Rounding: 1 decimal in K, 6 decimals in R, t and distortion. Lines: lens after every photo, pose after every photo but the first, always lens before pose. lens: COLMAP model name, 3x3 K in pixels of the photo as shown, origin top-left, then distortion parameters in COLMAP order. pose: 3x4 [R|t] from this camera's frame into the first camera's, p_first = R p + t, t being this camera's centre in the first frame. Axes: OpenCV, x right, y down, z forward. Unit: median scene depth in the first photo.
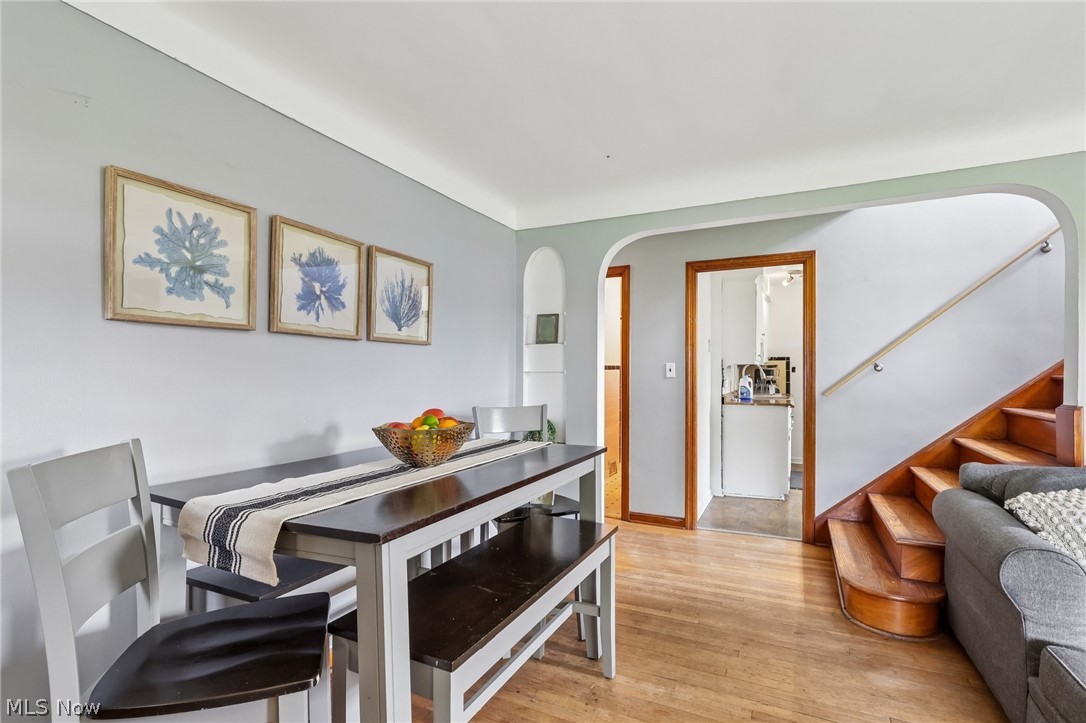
lens RADIAL K [[508.0, 0, 552.9], [0, 508.0, 367.1], [0, 0, 1]] dist [-0.003118, 0.001394]
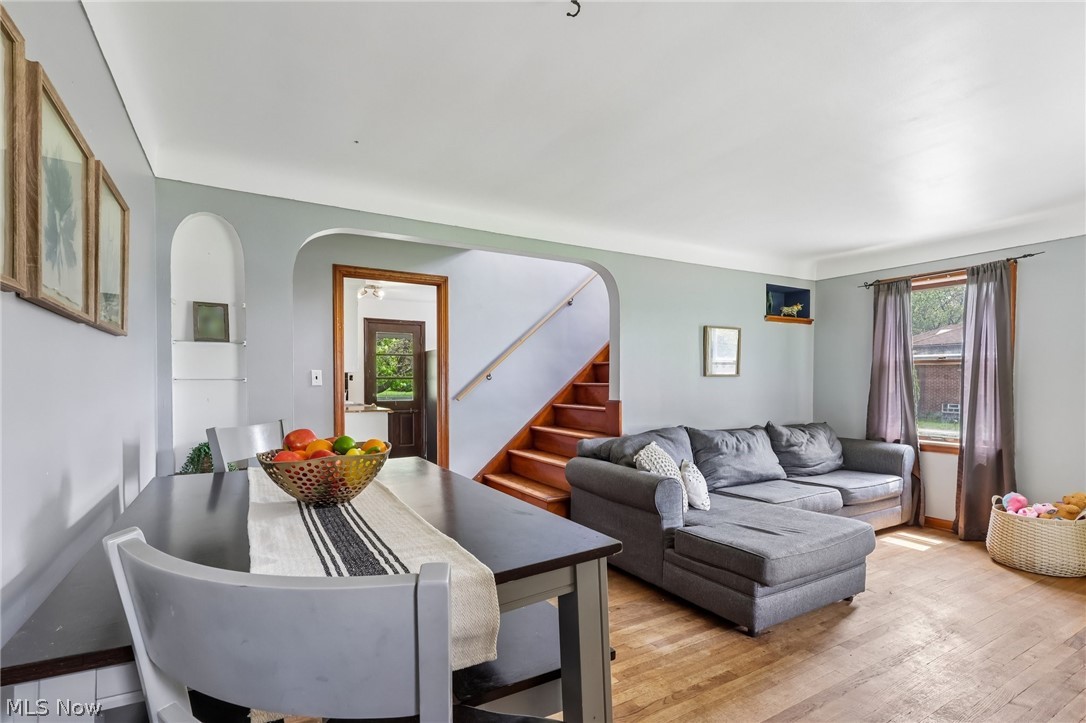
lens RADIAL K [[508.0, 0, 541.5], [0, 508.0, 389.5], [0, 0, 1]] dist [-0.003118, 0.001394]
pose [[0.563272, -0.012316, 0.826179, -0.507317], [-0.011218, 0.999683, 0.022551, 0.002786], [-0.826195, -0.021971, 0.562956, 0.230113]]
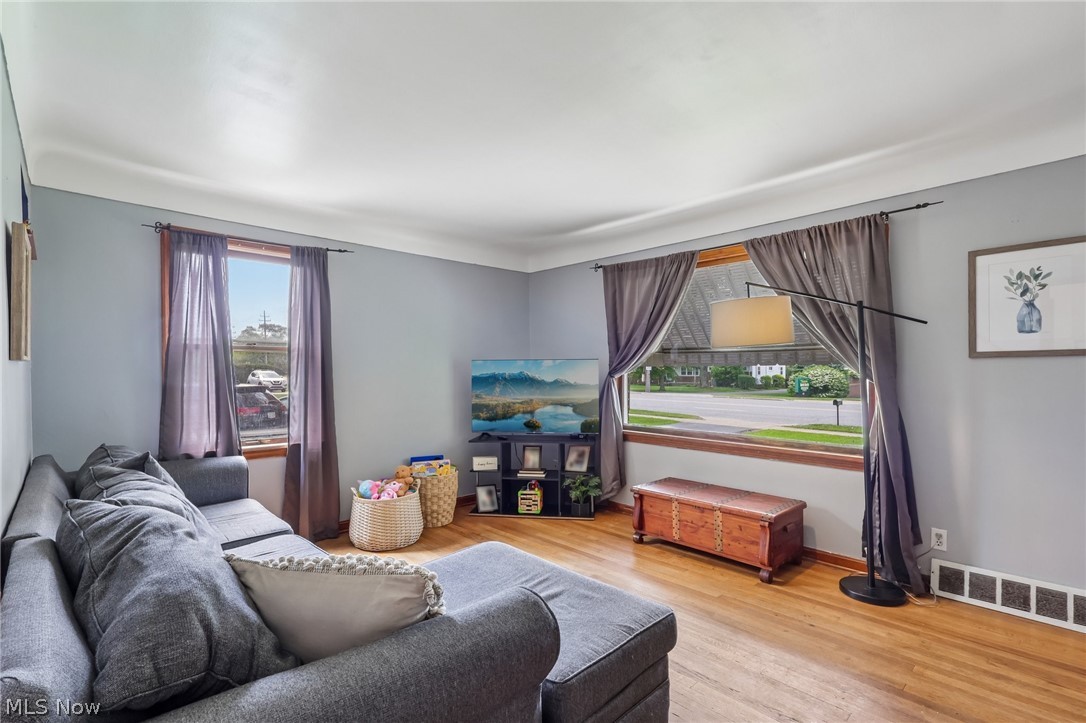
lens RADIAL K [[508.0, 0, 549.4], [0, 508.0, 371.0], [0, 0, 1]] dist [-0.003118, 0.001394]
pose [[-0.936207, 0.003049, 0.351436, 0.397315], [-0.001307, 0.999925, -0.012158, 0.011907], [-0.351447, -0.011842, -0.936133, 1.121762]]
